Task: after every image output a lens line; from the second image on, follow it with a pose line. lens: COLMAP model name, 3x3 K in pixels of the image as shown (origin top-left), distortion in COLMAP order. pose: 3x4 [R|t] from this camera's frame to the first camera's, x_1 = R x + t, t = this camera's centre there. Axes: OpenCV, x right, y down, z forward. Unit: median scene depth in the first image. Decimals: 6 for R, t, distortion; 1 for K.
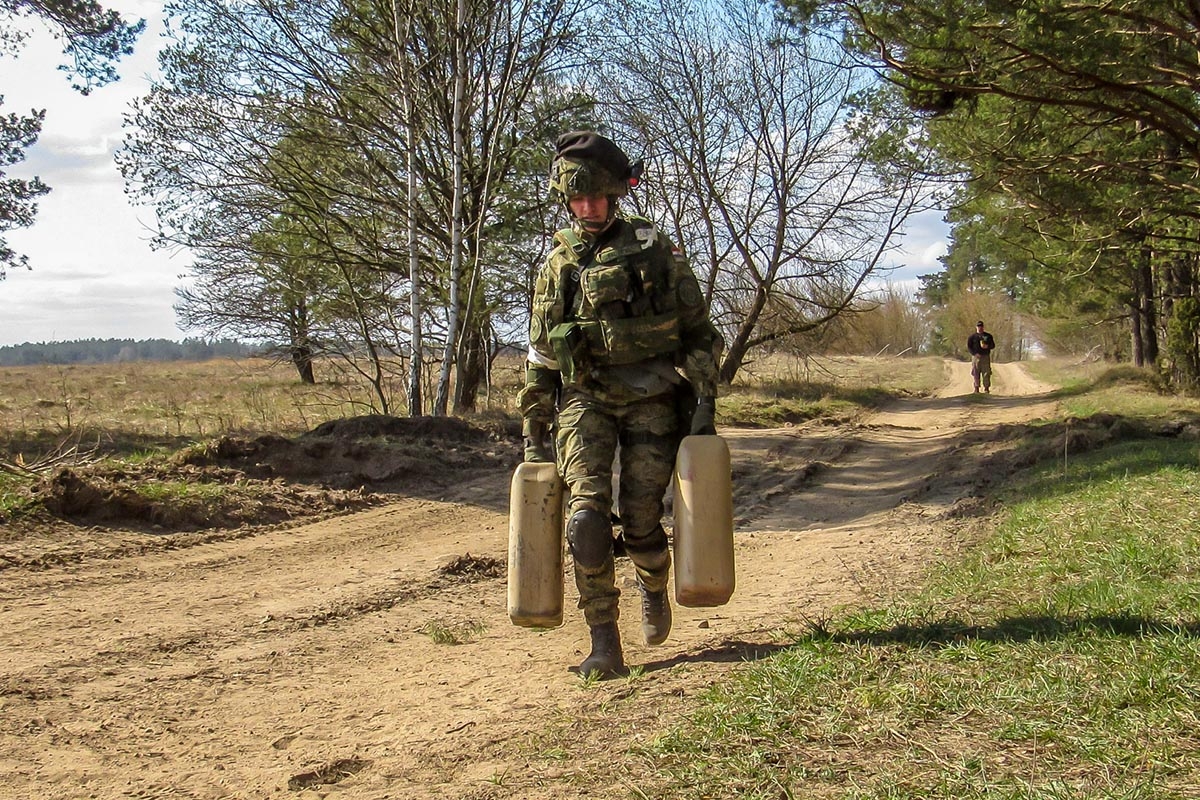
lens RADIAL K [[1320.6, 0, 604.6], [0, 1320.6, 405.9], [0, 0, 1]] dist [-0.048945, 0.000000]
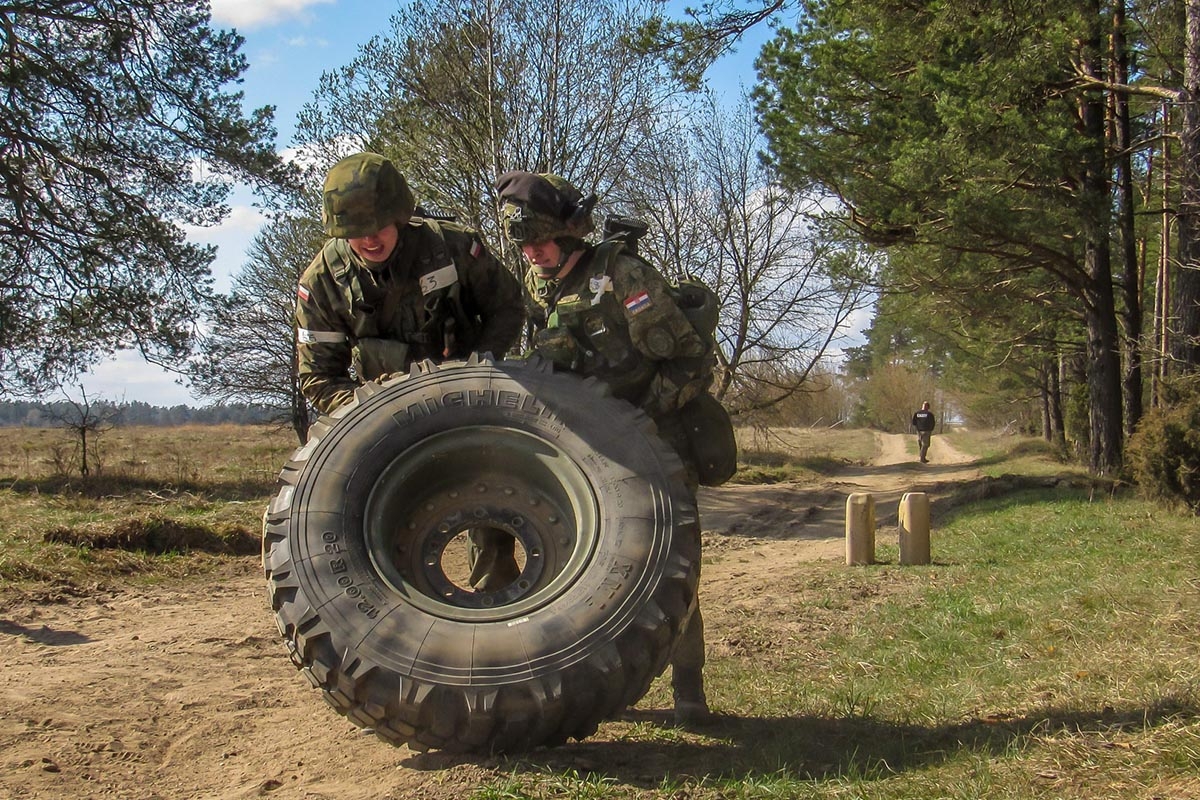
lens RADIAL K [[1337.4, 0, 594.9], [0, 1337.4, 395.7], [0, 0, 1]] dist [-0.015678, 0.000000]
pose [[0.998573, 0.011105, 0.052232, -0.060770], [-0.008006, 0.998215, -0.059176, 0.004101], [-0.052796, 0.058673, 0.996880, -0.177072]]
